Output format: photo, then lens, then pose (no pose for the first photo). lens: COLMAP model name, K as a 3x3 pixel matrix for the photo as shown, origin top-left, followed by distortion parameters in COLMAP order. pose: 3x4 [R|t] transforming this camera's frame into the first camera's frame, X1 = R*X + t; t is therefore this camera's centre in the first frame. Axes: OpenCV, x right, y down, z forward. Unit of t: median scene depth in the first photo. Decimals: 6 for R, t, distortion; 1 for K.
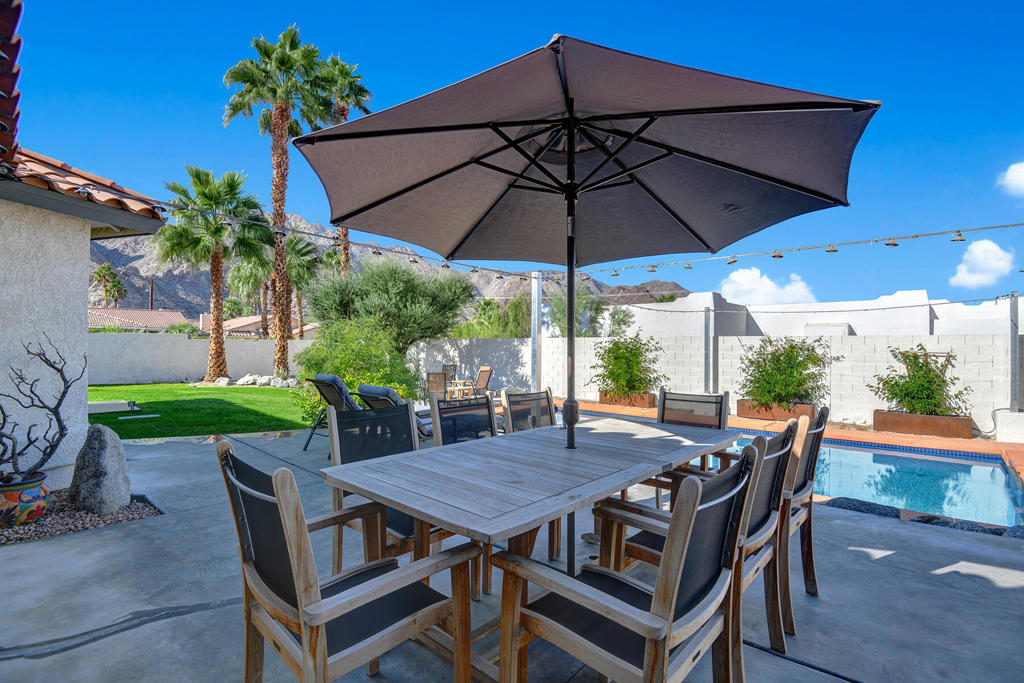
lens RADIAL K [[477.4, 0, 506.1], [0, 477.4, 340.1], [0, 0, 1]] dist [-0.020476, -0.007318]
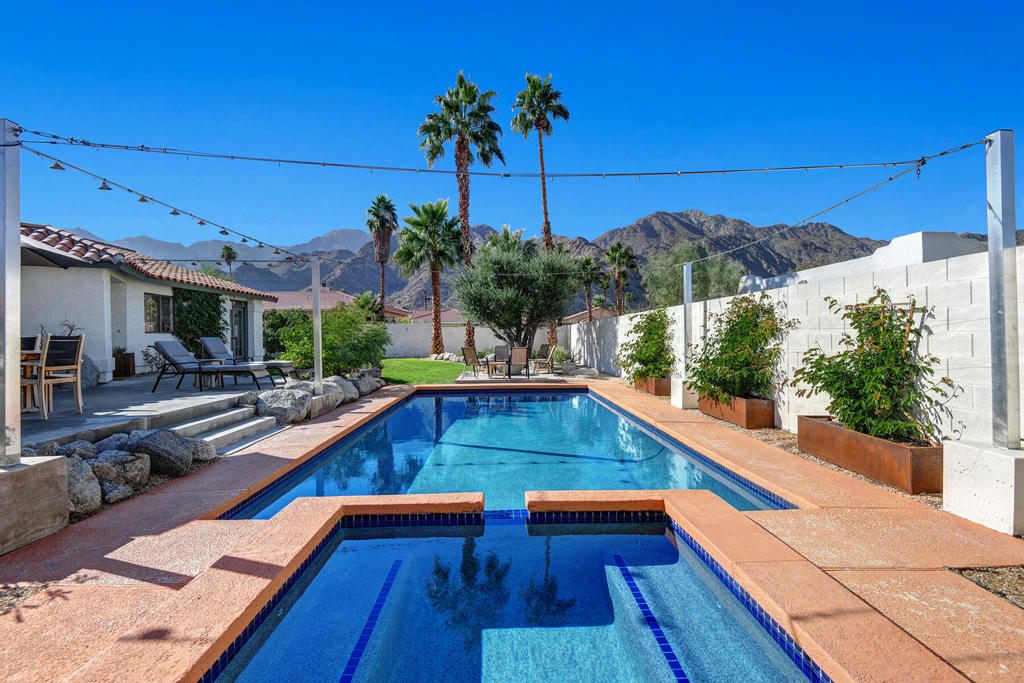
lens RADIAL K [[477.4, 0, 518.6], [0, 477.4, 345.7], [0, 0, 1]] dist [-0.020476, -0.007318]
pose [[0.698229, 0.003222, -0.715867, 0.568130], [0.016676, 0.999645, 0.020765, 0.030058], [0.715680, -0.026437, 0.697928, 0.222740]]
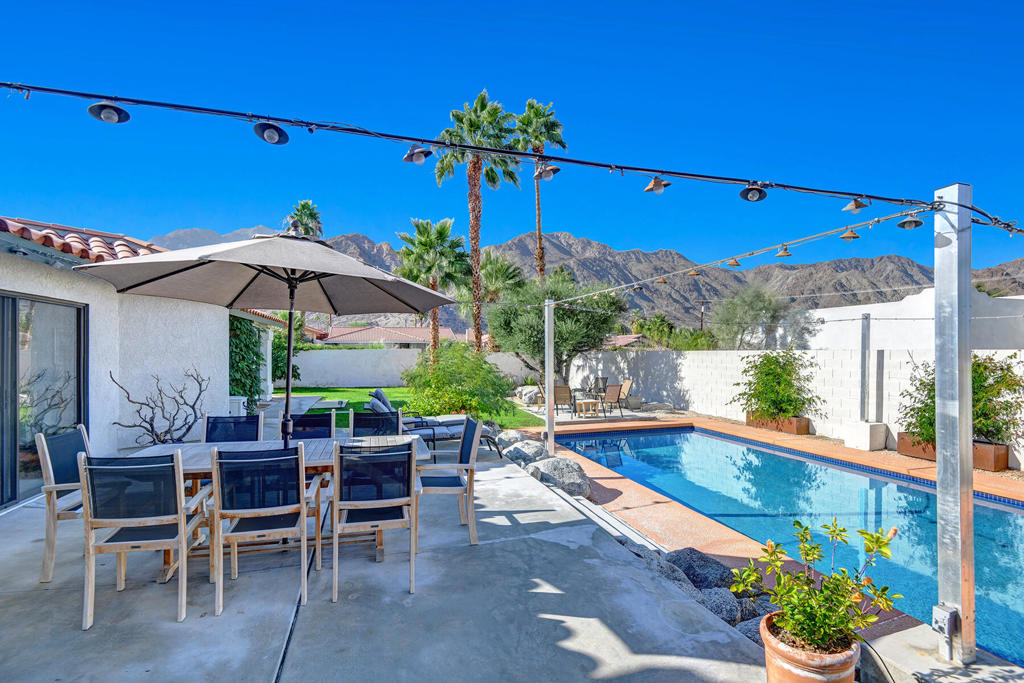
lens RADIAL K [[477.4, 0, 517.9], [0, 477.4, 340.6], [0, 0, 1]] dist [-0.020476, -0.007318]
pose [[0.858307, -0.018142, -0.512816, 0.246257], [0.012404, 0.999816, -0.014609, -0.014782], [0.512987, 0.006177, 0.858374, 0.012602]]
